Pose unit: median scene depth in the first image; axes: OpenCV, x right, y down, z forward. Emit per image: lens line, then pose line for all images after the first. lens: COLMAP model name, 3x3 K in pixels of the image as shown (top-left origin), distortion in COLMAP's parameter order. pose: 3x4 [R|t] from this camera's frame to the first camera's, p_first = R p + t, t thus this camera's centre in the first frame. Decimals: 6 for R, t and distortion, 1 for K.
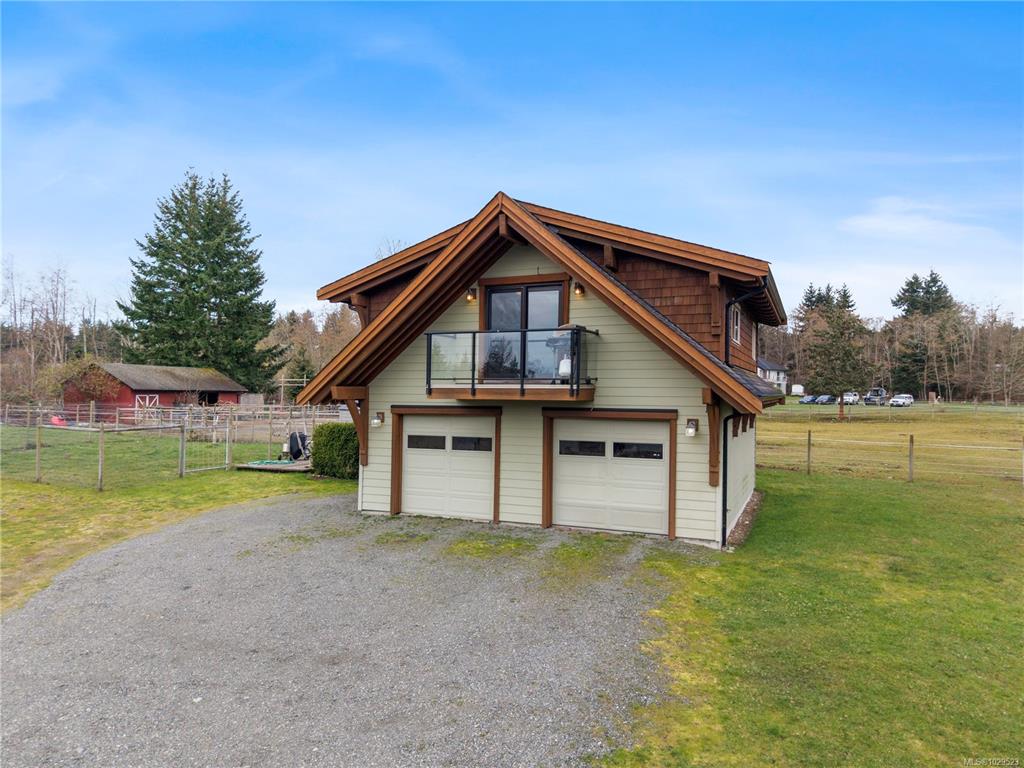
lens RADIAL K [[702.7, 0, 497.7], [0, 702.7, 385.9], [0, 0, 1]] dist [0.005960, 0.000288]
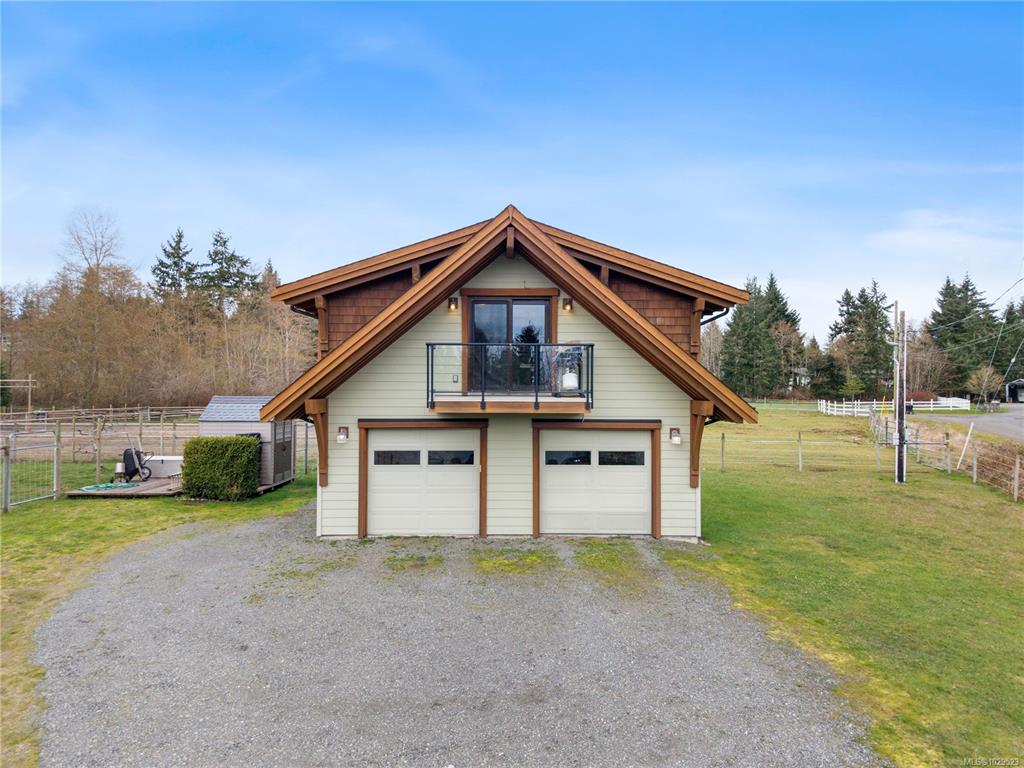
lens RADIAL K [[707.7, 0, 495.6], [0, 707.7, 379.1], [0, 0, 1]] dist [0.004995, 0.001040]
pose [[0.913552, 0.003931, 0.406703, -0.411745], [-0.001578, 0.999980, -0.006120, -0.021776], [-0.406718, 0.004949, 0.913540, 0.088133]]
